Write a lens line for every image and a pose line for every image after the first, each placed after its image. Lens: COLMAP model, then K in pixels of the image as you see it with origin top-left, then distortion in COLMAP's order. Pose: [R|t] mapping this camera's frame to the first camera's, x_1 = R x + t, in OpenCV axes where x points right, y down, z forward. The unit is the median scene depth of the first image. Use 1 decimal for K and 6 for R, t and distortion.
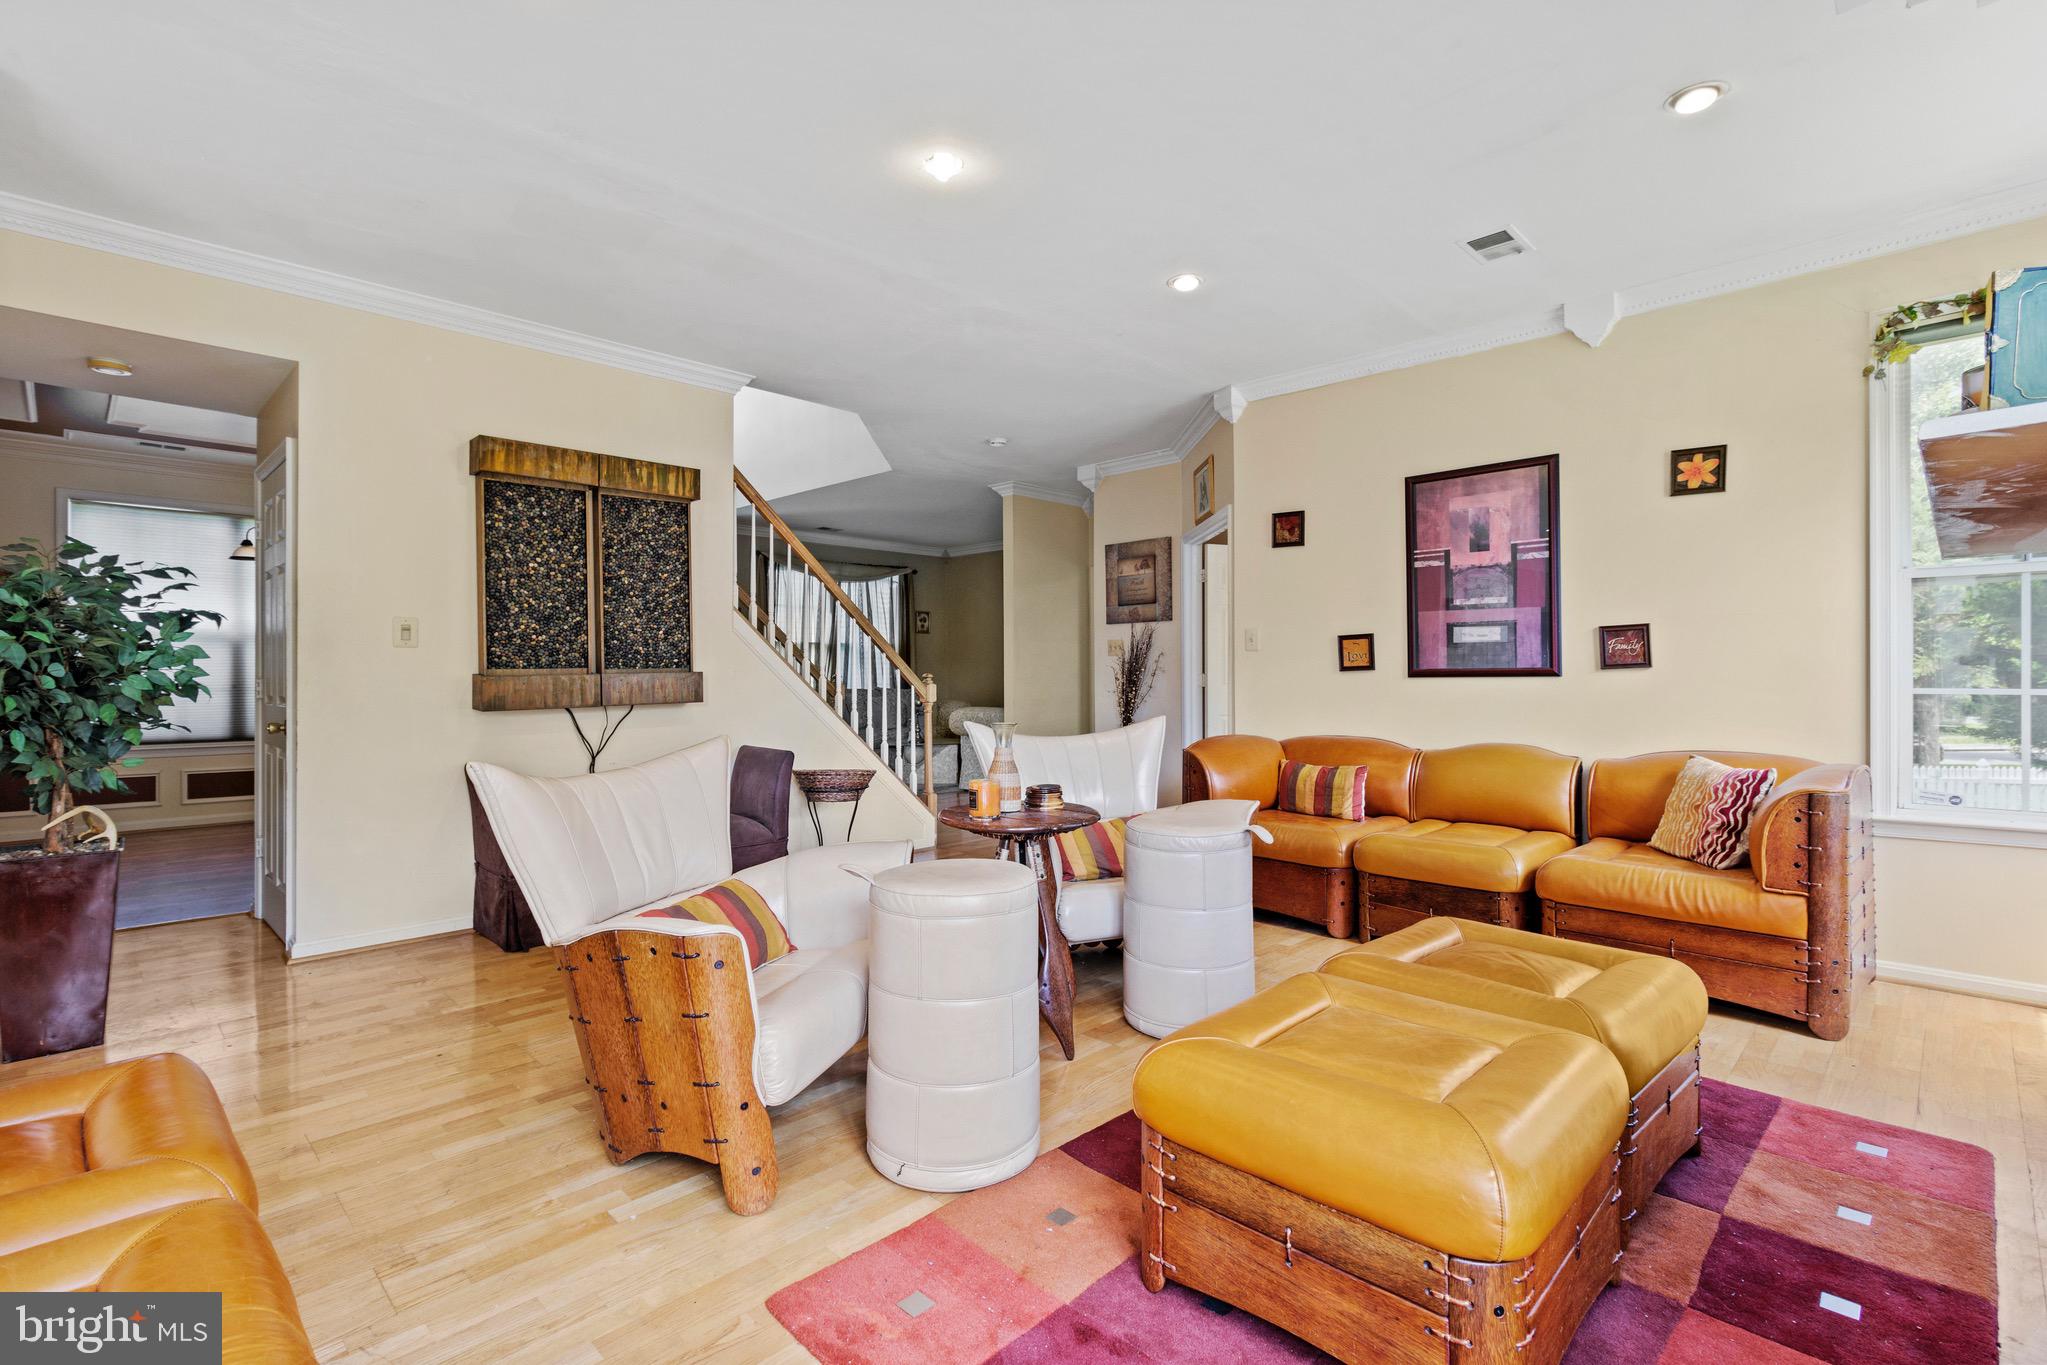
lens RADIAL K [[950.1, 0, 1031.4], [0, 950.1, 676.7], [0, 0, 1]] dist [0.002694, 0.000002]
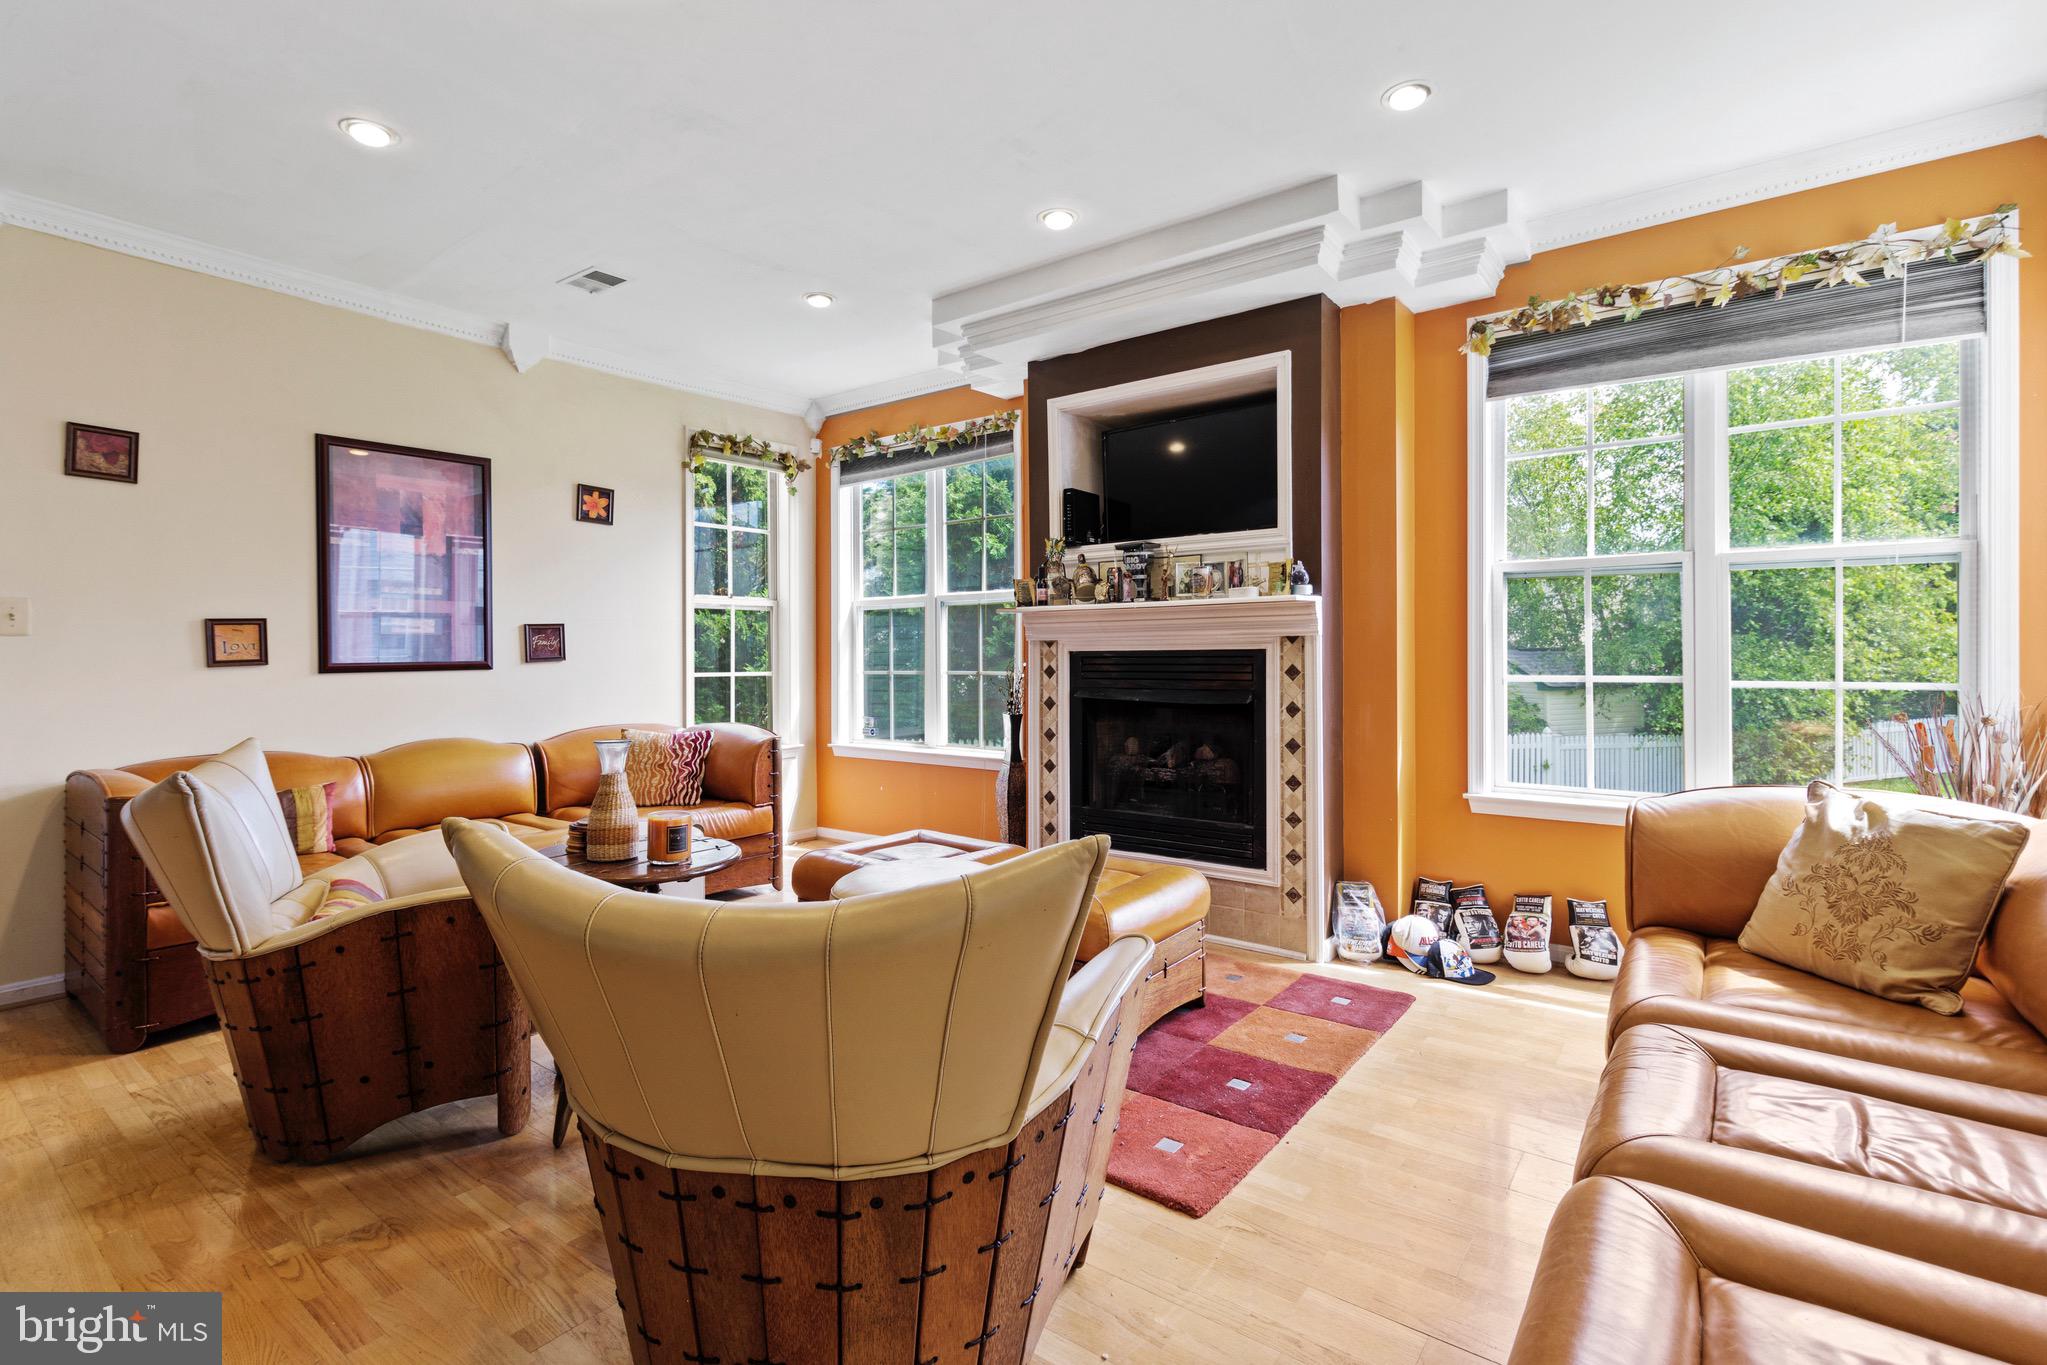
lens RADIAL K [[950.1, 0, 1018.3], [0, 950.1, 669.5], [0, 0, 1]] dist [0.002694, 0.000002]
pose [[-0.119828, -0.011580, 0.992727, -0.567219], [0.009994, 0.999867, 0.012870, -0.007873], [-0.992744, 0.011463, -0.119696, 0.542689]]
